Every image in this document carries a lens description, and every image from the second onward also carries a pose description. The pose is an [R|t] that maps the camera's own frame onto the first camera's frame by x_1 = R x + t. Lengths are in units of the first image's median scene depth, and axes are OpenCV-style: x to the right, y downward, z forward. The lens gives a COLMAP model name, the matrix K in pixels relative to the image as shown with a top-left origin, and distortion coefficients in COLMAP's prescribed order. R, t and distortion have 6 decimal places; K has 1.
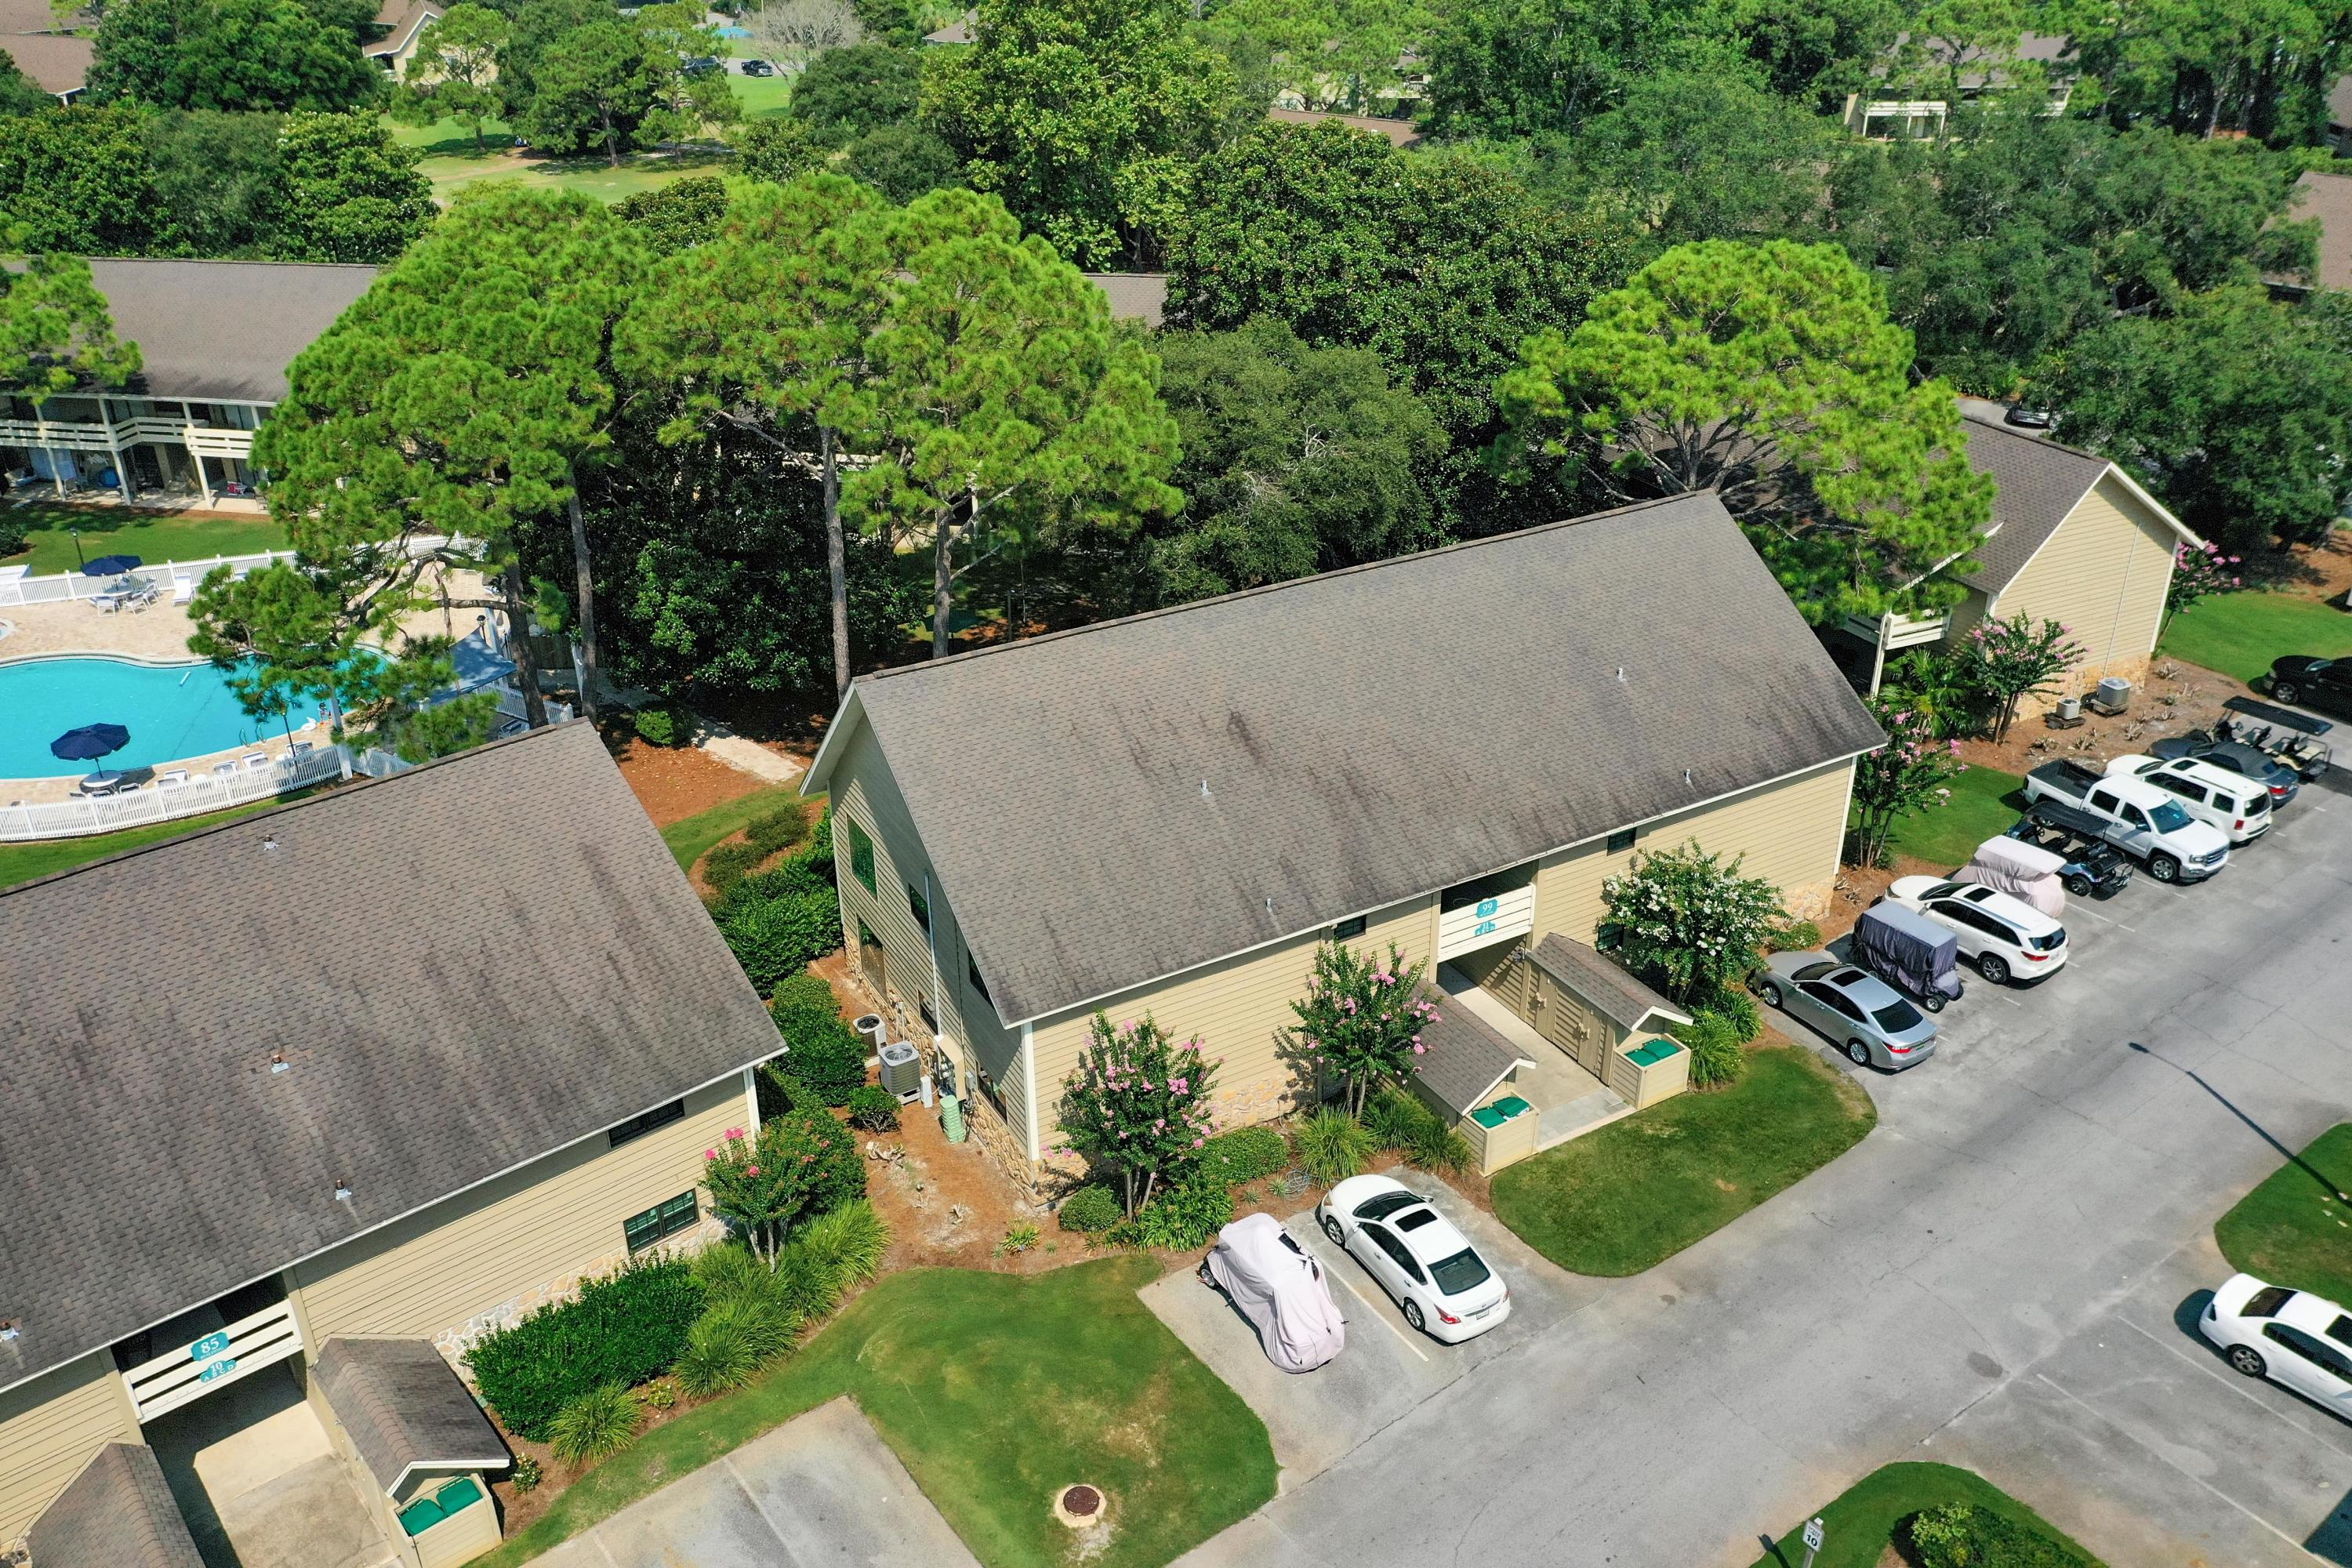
lens RADIAL K [[1849.5, 0, 1176.0], [0, 1849.5, 784.0], [0, 0, 1]] dist [-0.007539, -0.003088]
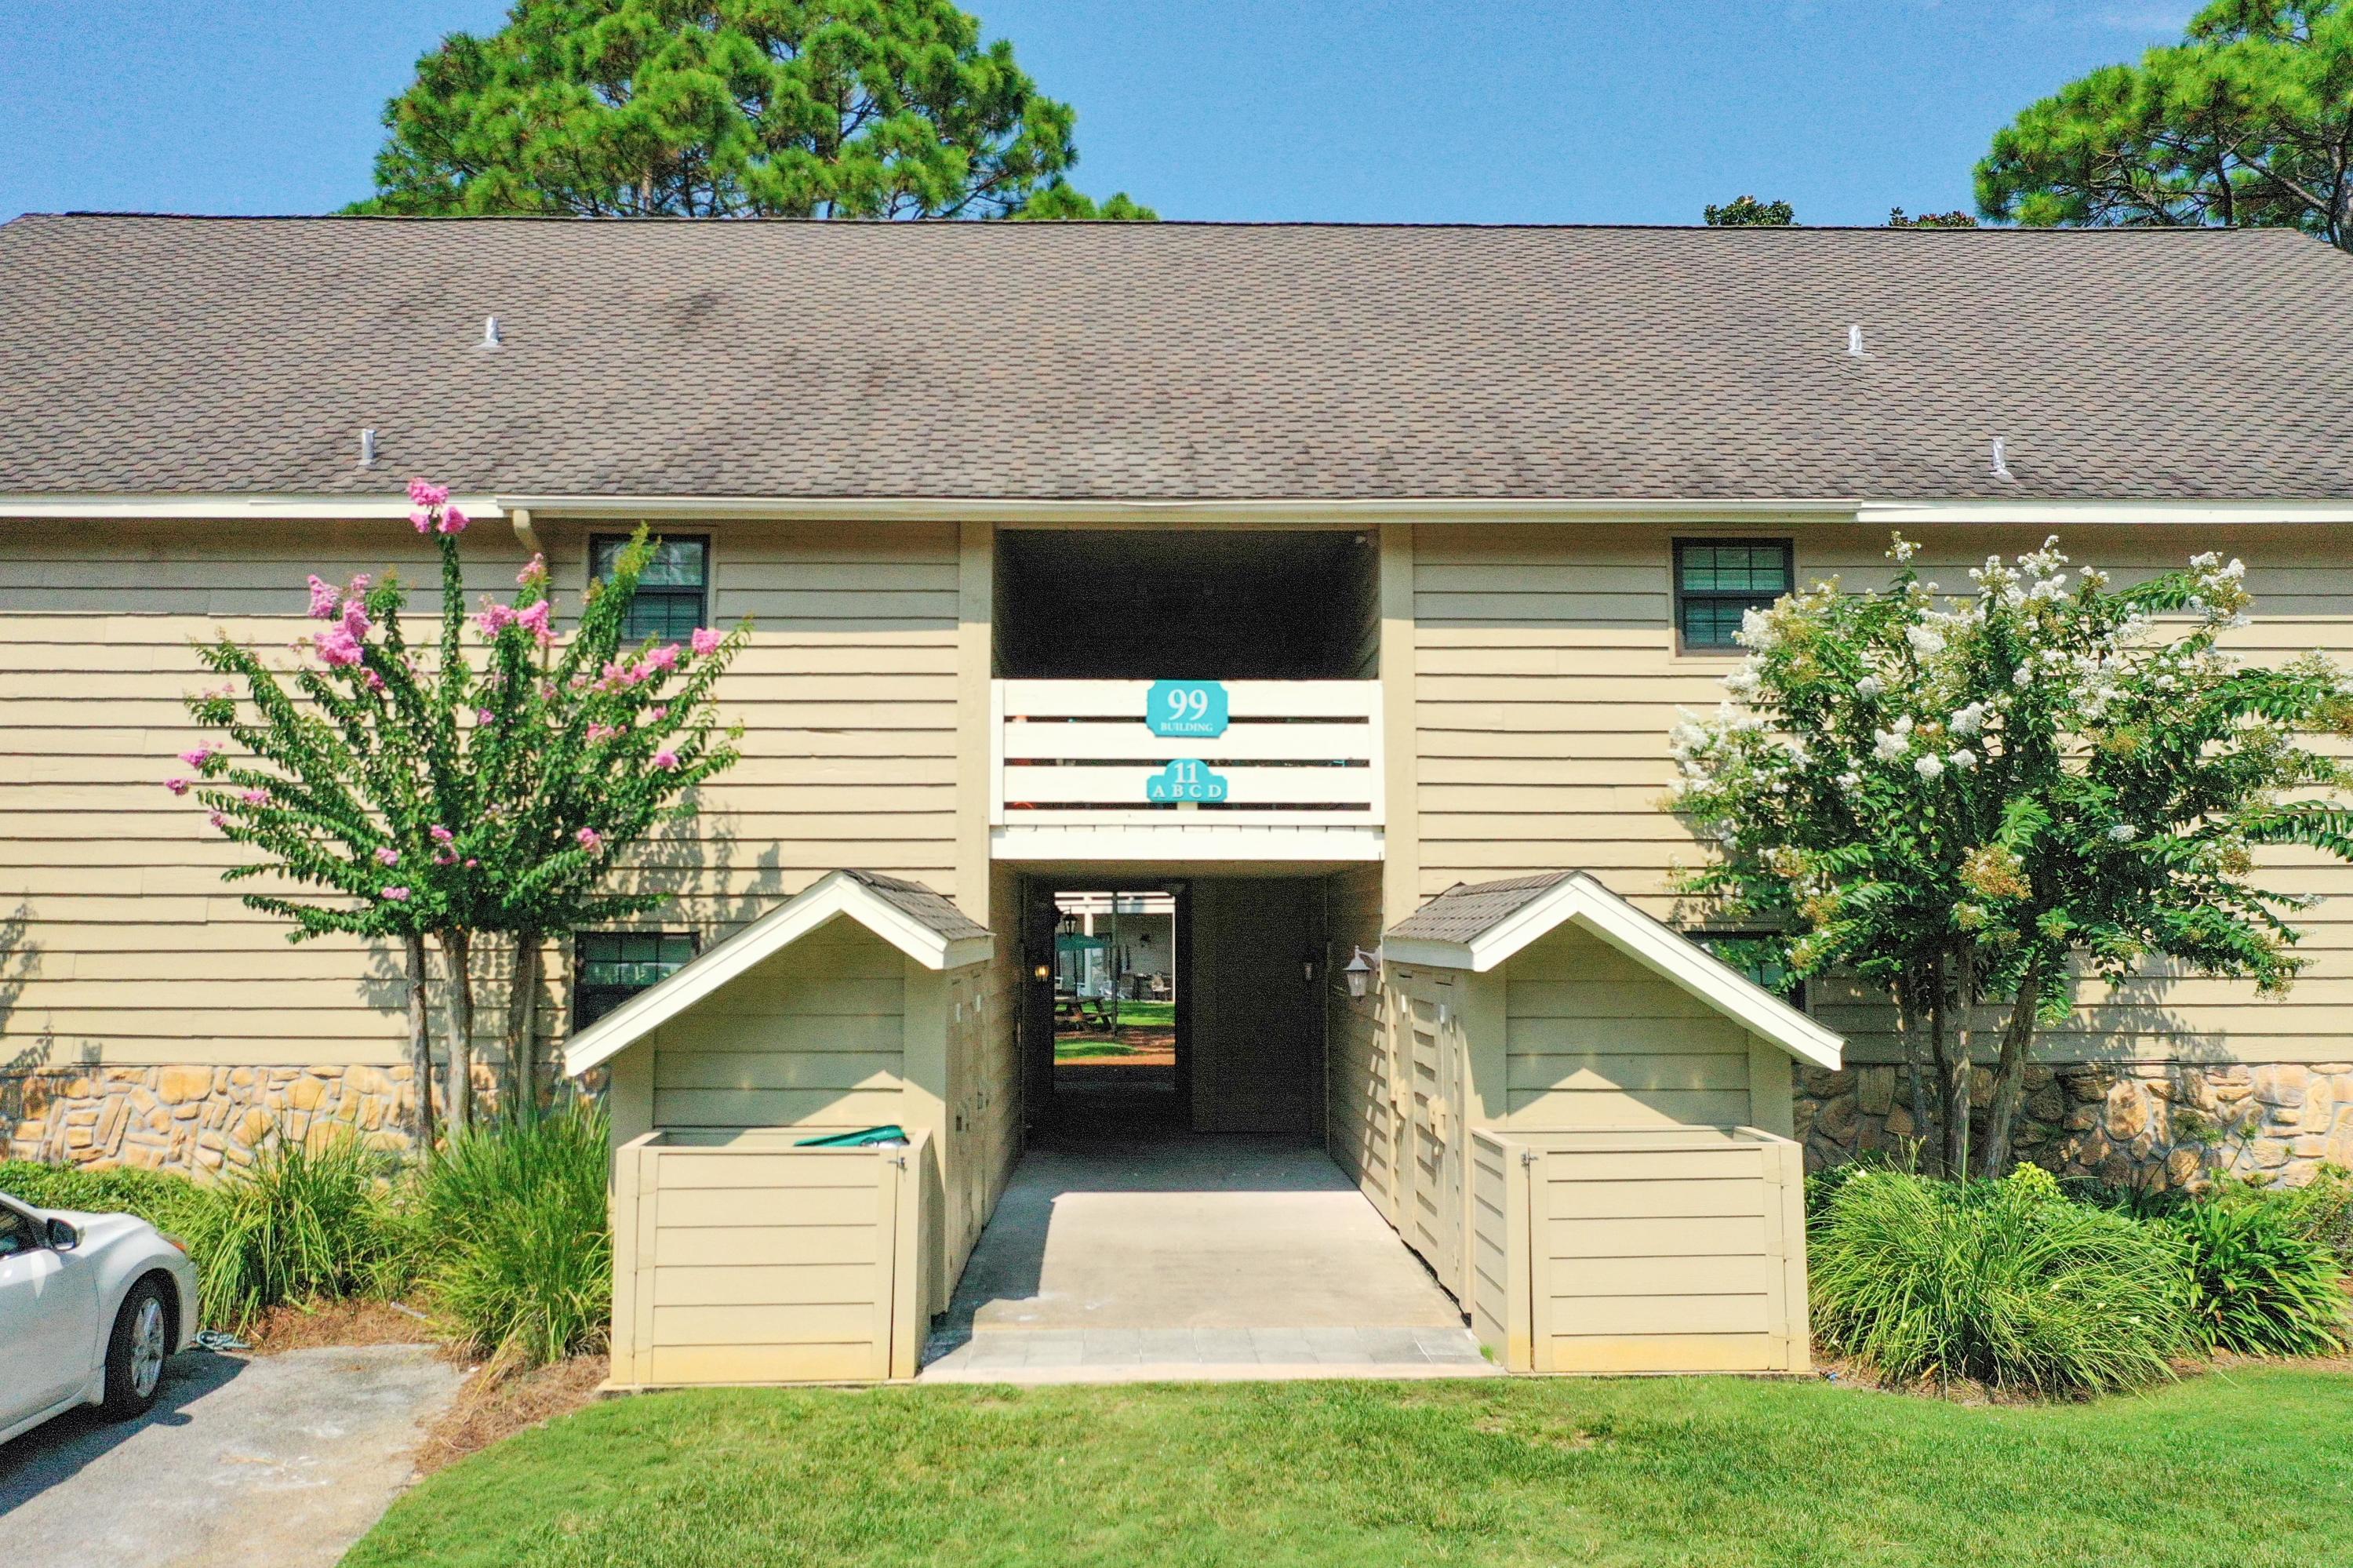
lens RADIAL K [[1870.5, 0, 1173.5], [0, 1870.5, 756.7], [0, 0, 1]] dist [0.000196, 0.005849]
pose [[0.877251, -0.030404, -0.479067, 0.333594], [-0.227535, 0.852420, -0.470752, 0.234685], [0.422679, 0.521973, 0.740869, 0.812641]]
